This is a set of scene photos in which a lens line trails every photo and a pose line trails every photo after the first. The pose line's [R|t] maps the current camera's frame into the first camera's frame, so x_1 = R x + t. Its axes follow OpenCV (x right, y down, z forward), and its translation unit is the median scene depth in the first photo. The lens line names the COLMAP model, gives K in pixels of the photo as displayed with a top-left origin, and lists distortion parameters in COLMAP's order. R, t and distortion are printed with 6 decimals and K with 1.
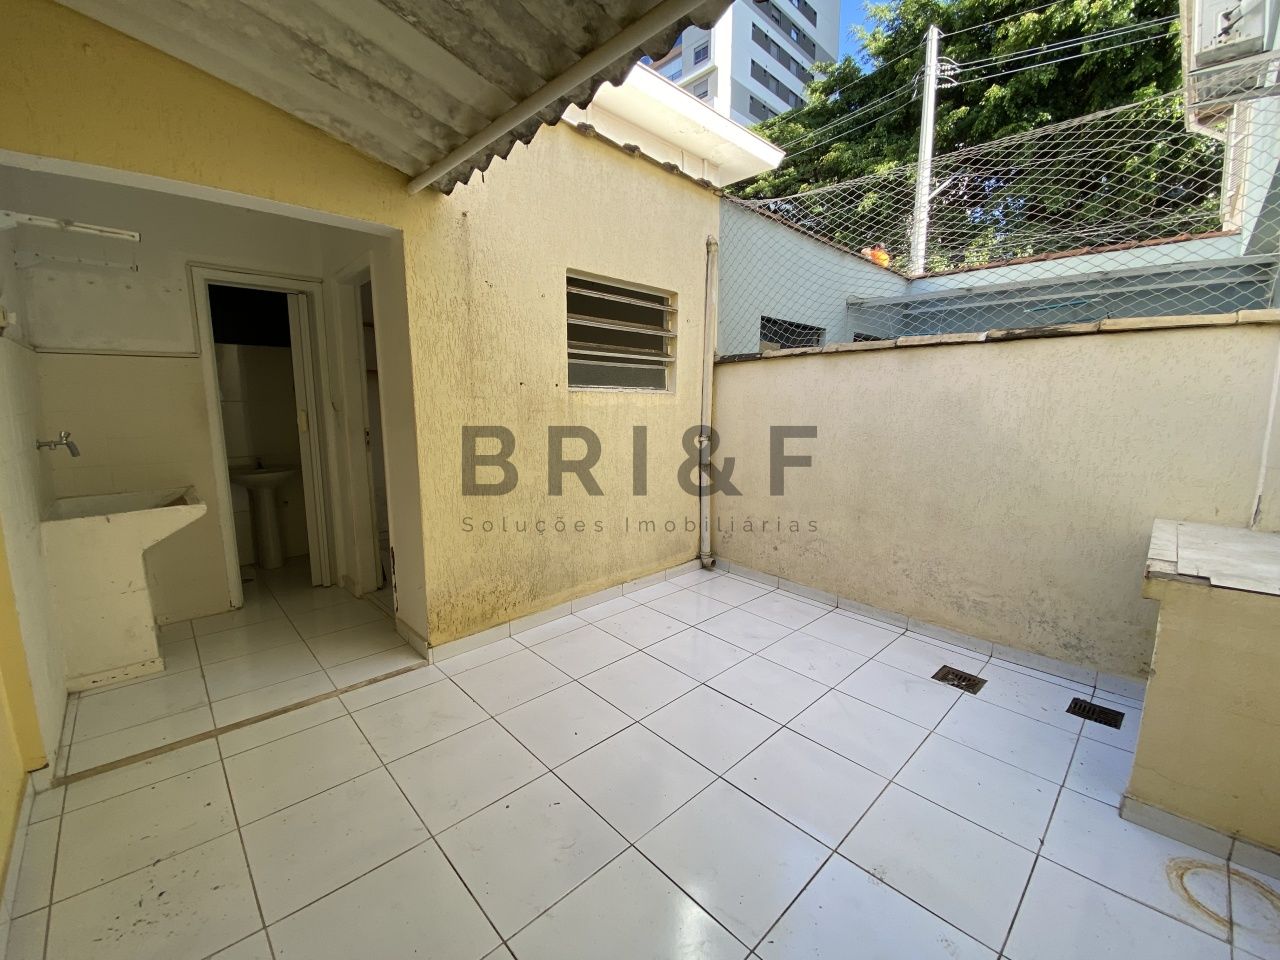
lens RADIAL K [[498.1, 0, 622.4], [0, 498.1, 477.8], [0, 0, 1]] dist [0.012706, -0.016467]
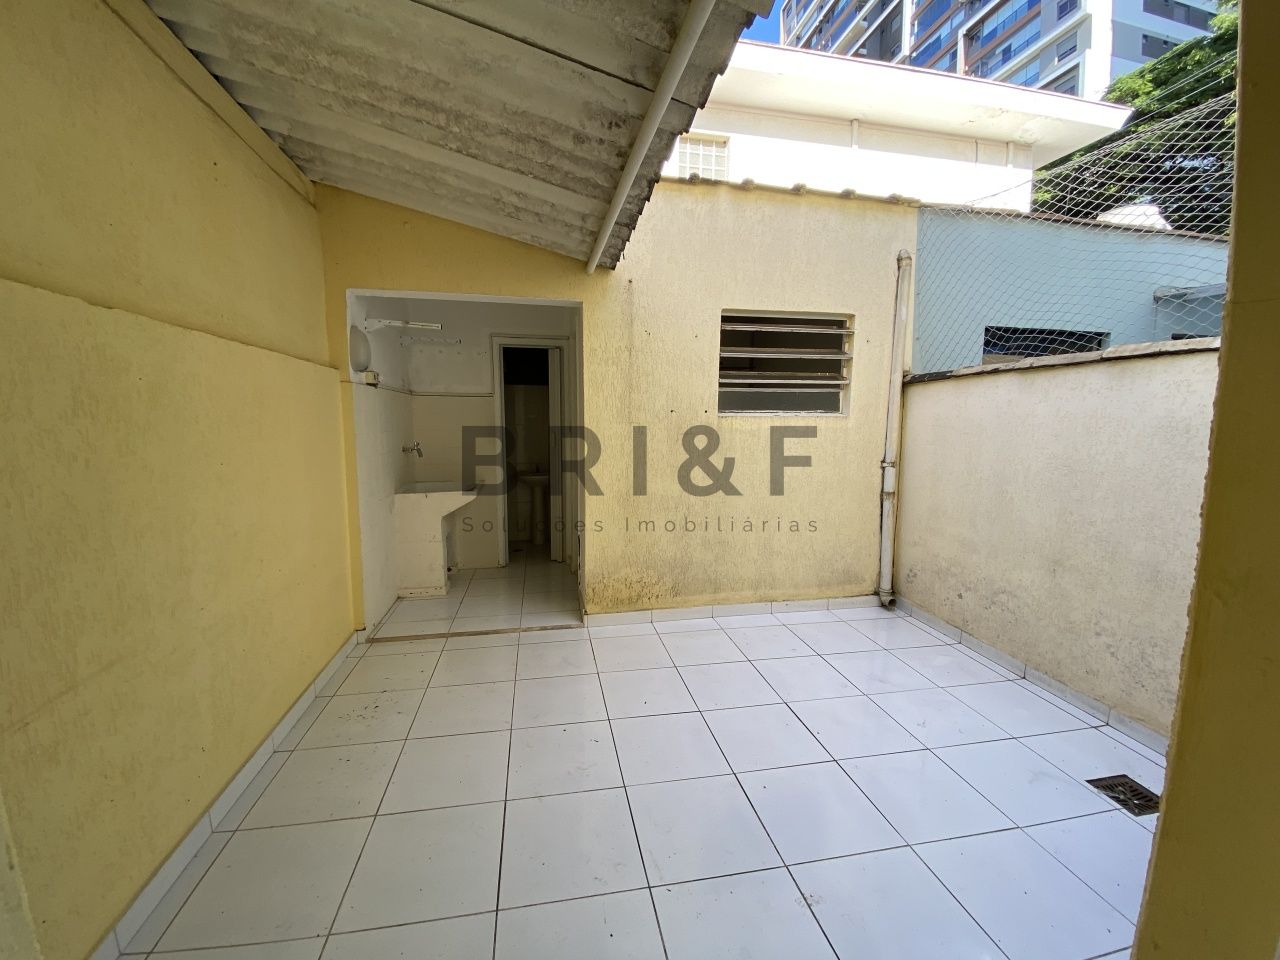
lens RADIAL K [[518.6, 0, 642.0], [0, 518.6, 481.0], [0, 0, 1]] dist [0.001398, -0.014401]
pose [[0.839880, 0.061217, -0.539309, 0.360985], [-0.081370, 0.996591, -0.013596, 0.000807], [0.536638, 0.055303, 0.841999, -0.063078]]
